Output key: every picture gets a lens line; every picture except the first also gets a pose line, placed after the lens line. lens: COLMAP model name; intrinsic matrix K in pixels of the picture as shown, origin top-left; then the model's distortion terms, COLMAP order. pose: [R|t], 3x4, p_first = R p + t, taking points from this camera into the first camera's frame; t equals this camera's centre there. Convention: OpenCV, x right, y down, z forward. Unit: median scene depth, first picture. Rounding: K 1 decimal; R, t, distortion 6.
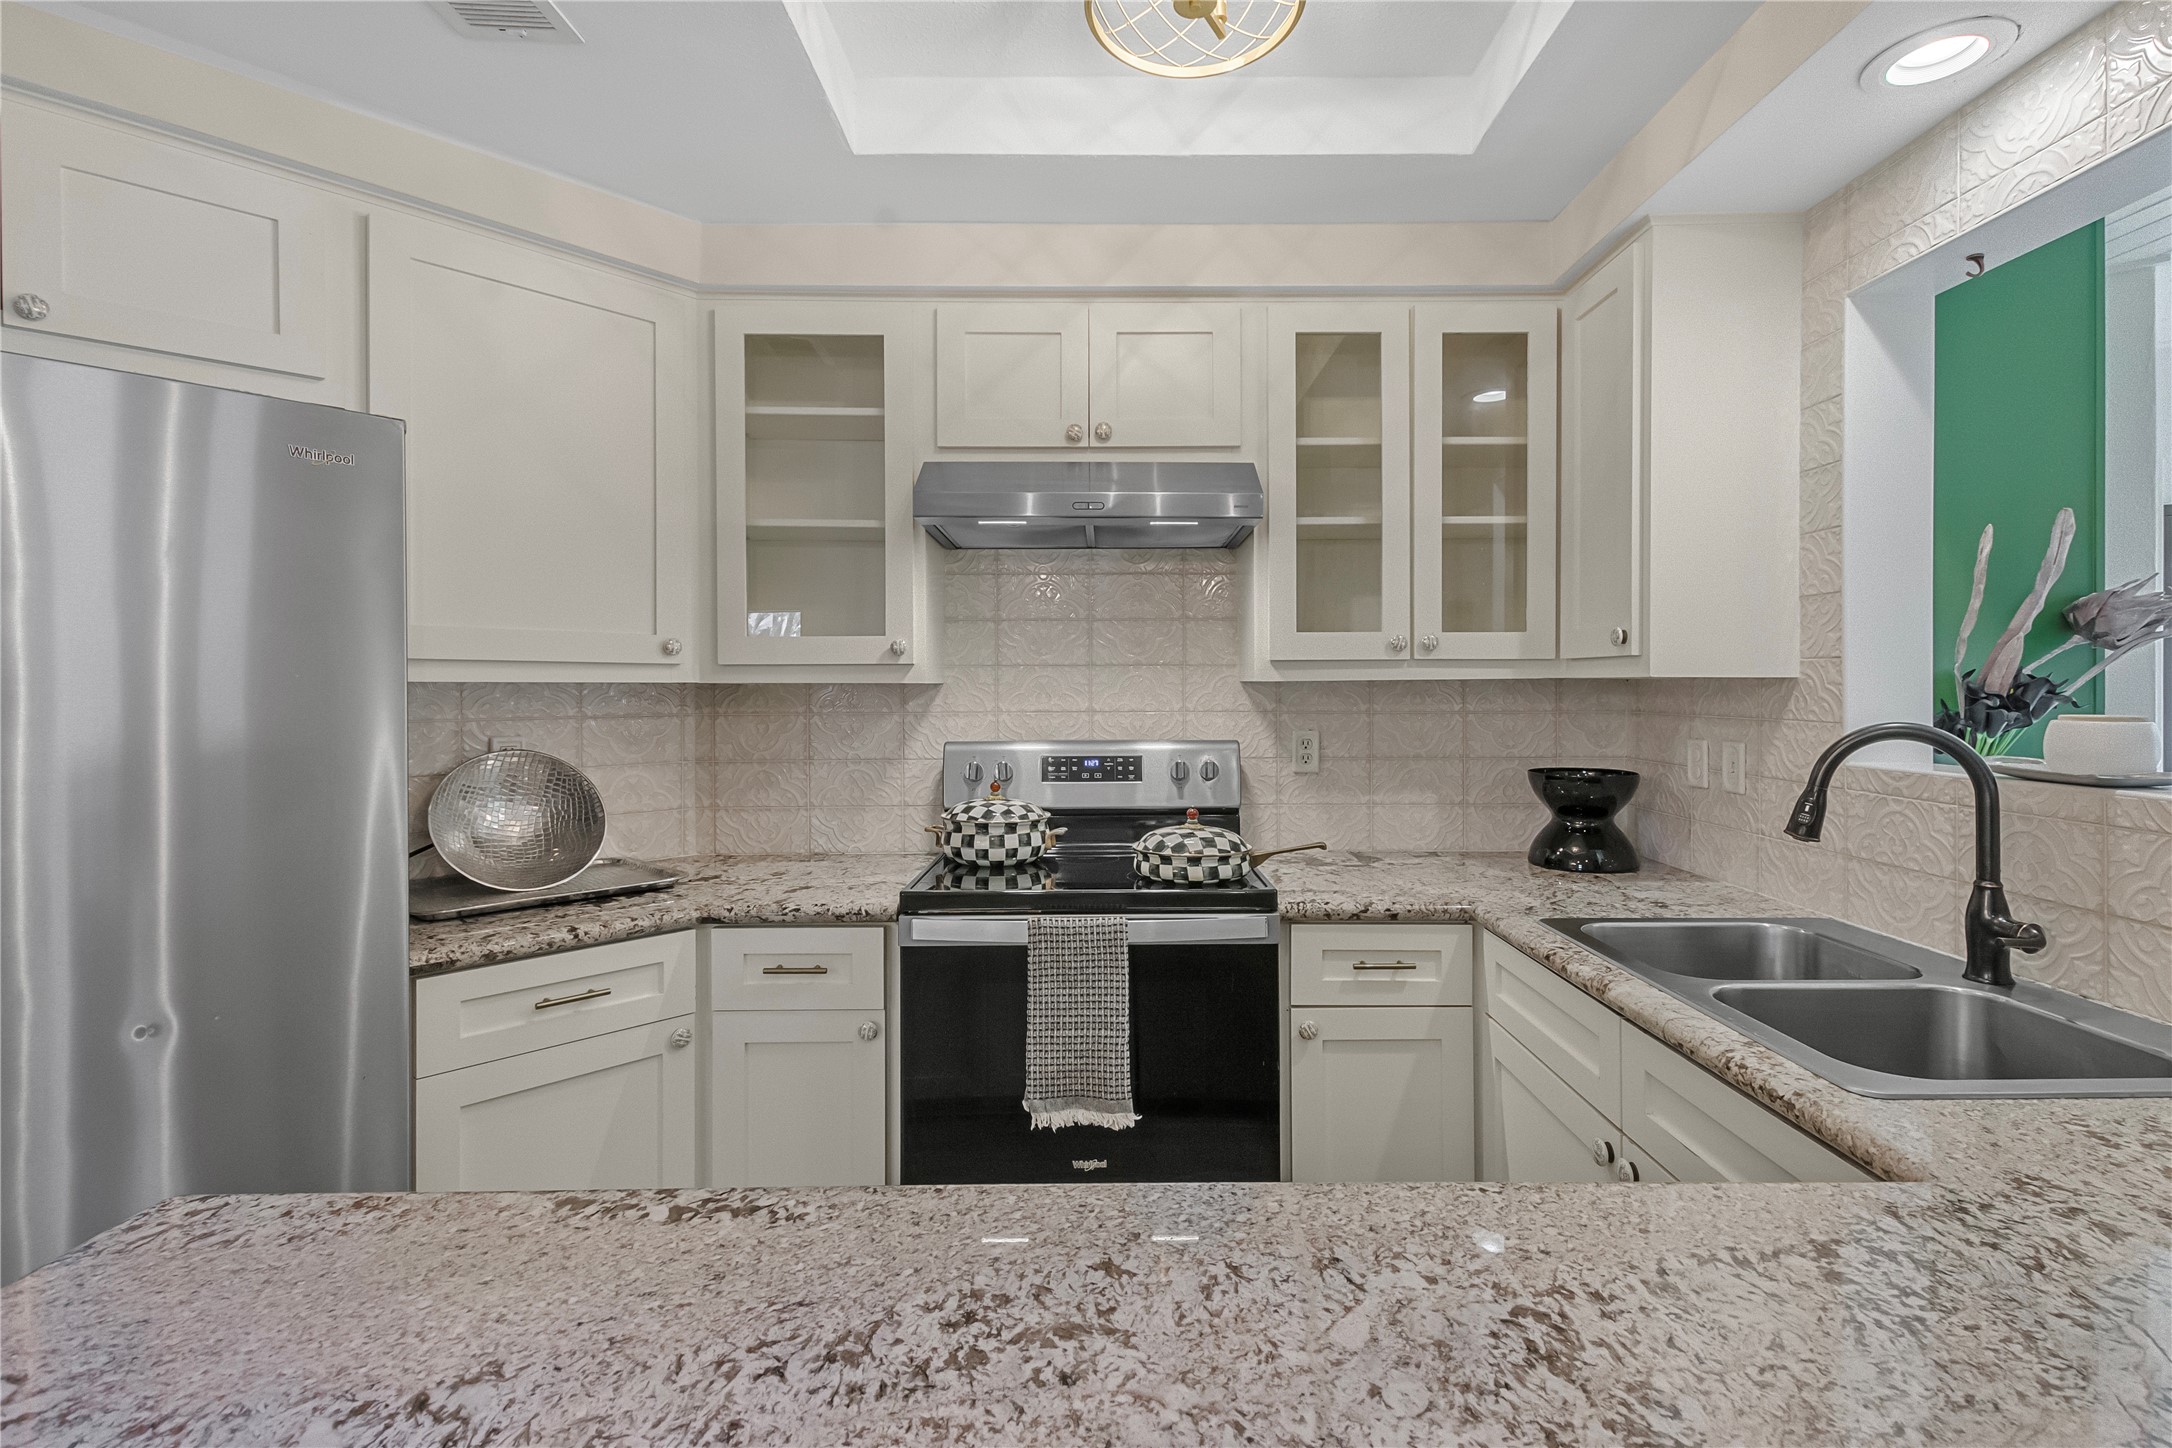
lens RADIAL K [[1034.6, 0, 1146.9], [0, 1034.6, 690.2], [0, 0, 1]] dist [0.015185, -0.006329]
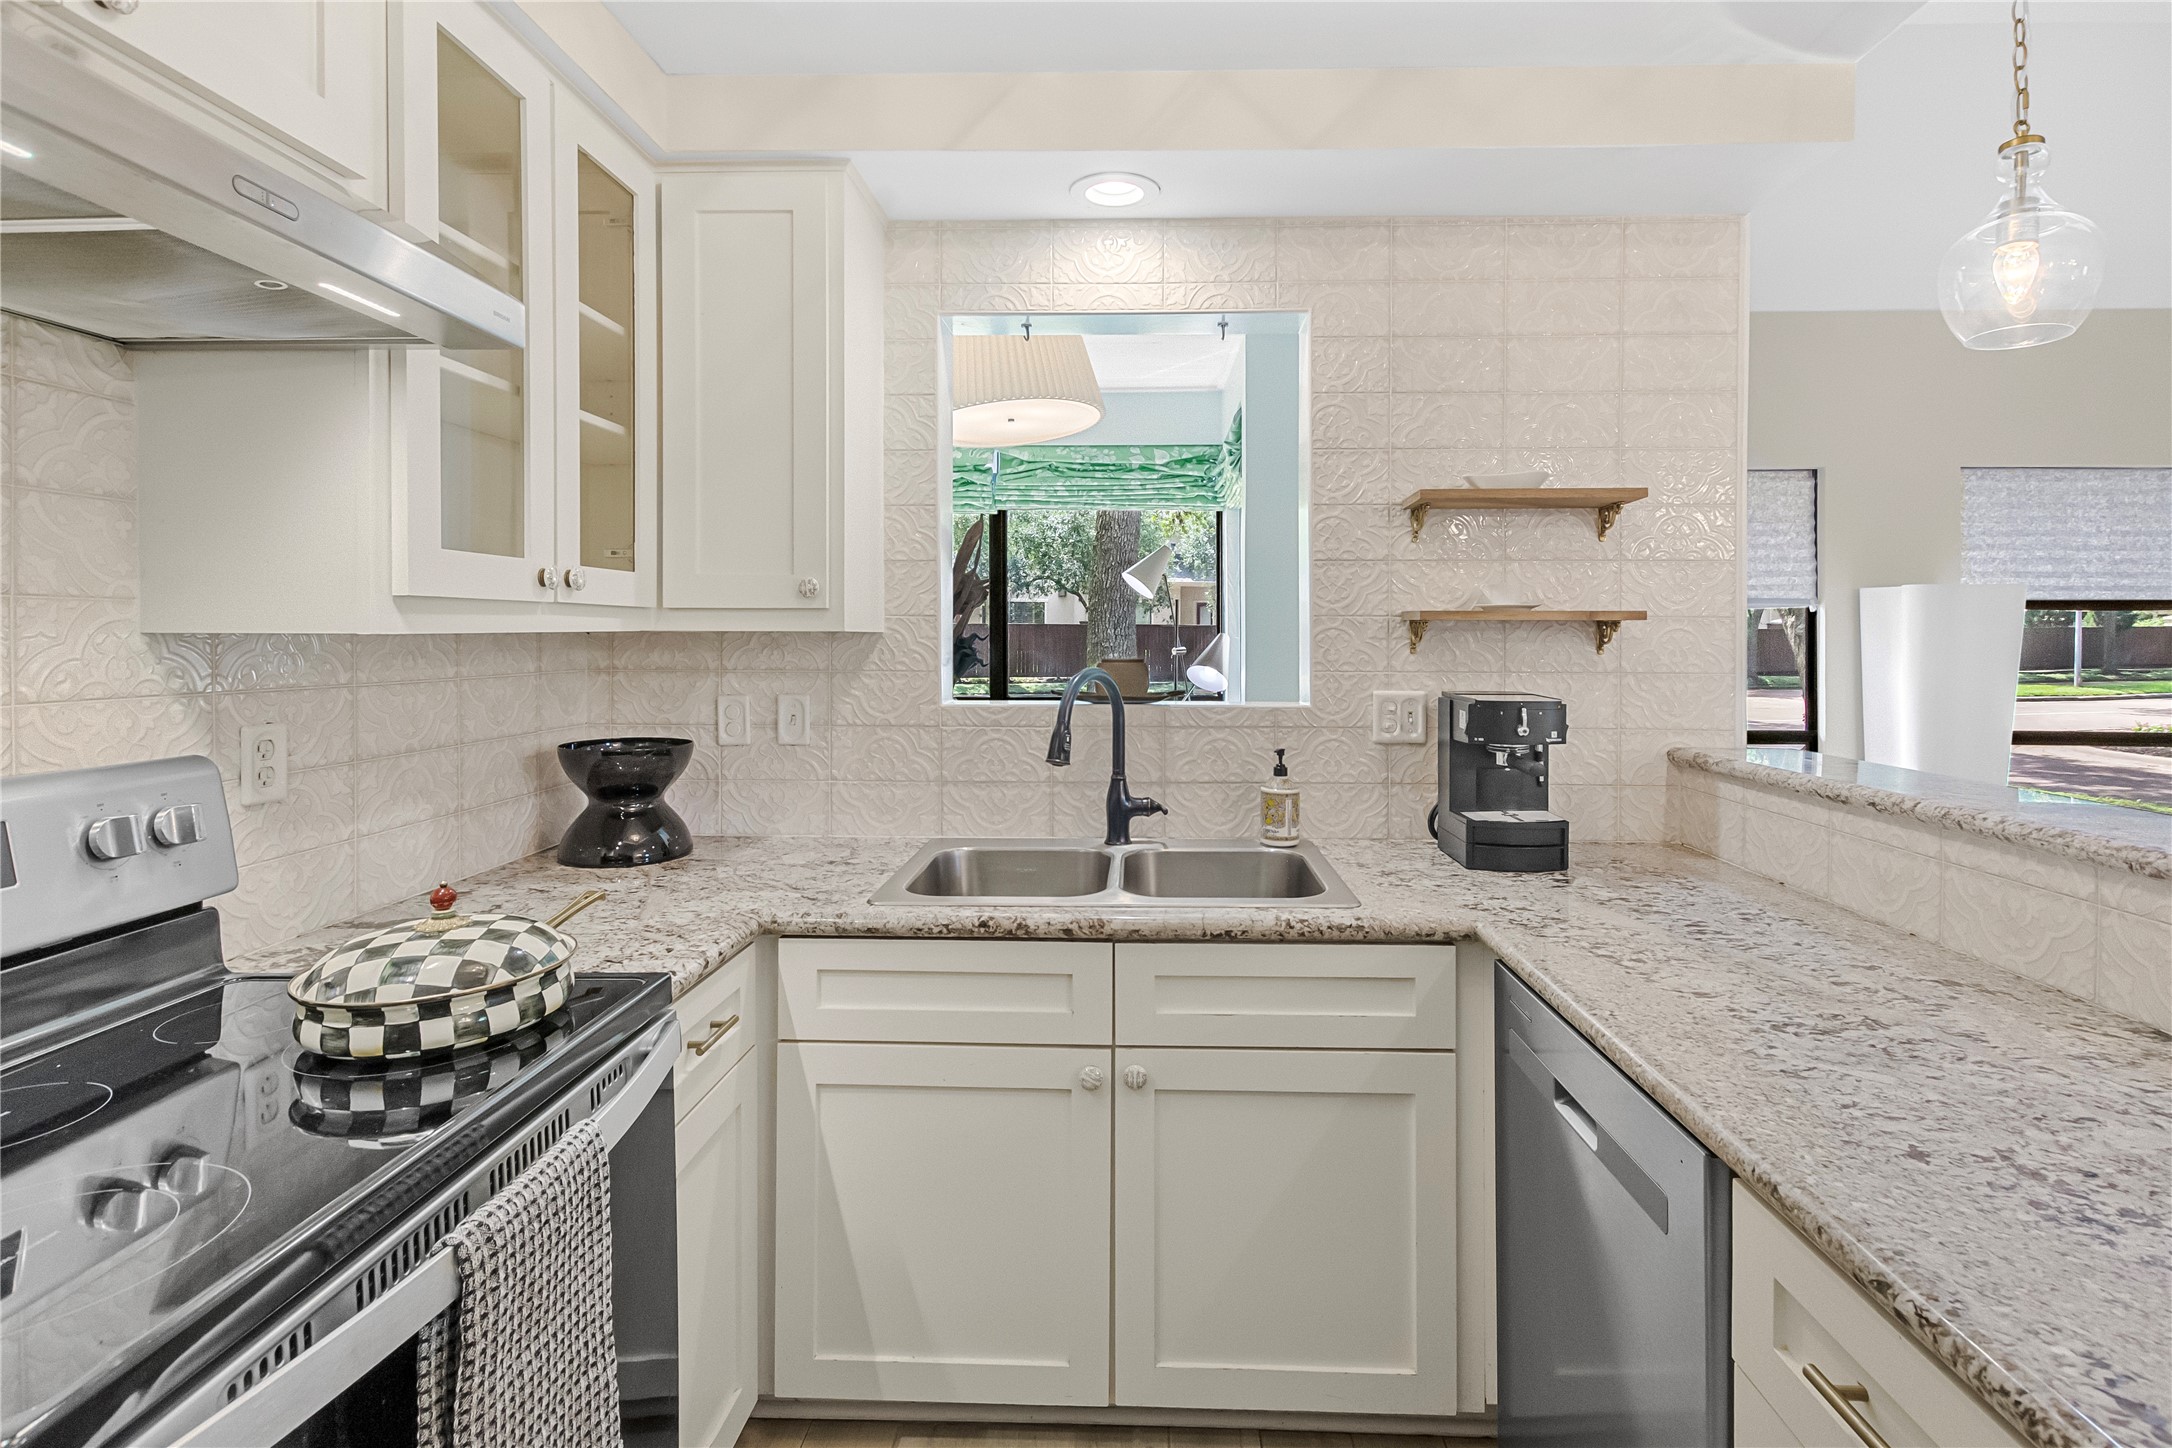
lens RADIAL K [[1034.6, 0, 1107.5], [0, 1034.6, 636.5], [0, 0, 1]] dist [0.015185, -0.006329]
pose [[0.059910, -0.000180, 0.998204, -0.484020], [0.002430, 0.999997, 0.000035, -0.007534], [-0.998201, 0.002424, 0.059910, 0.710904]]
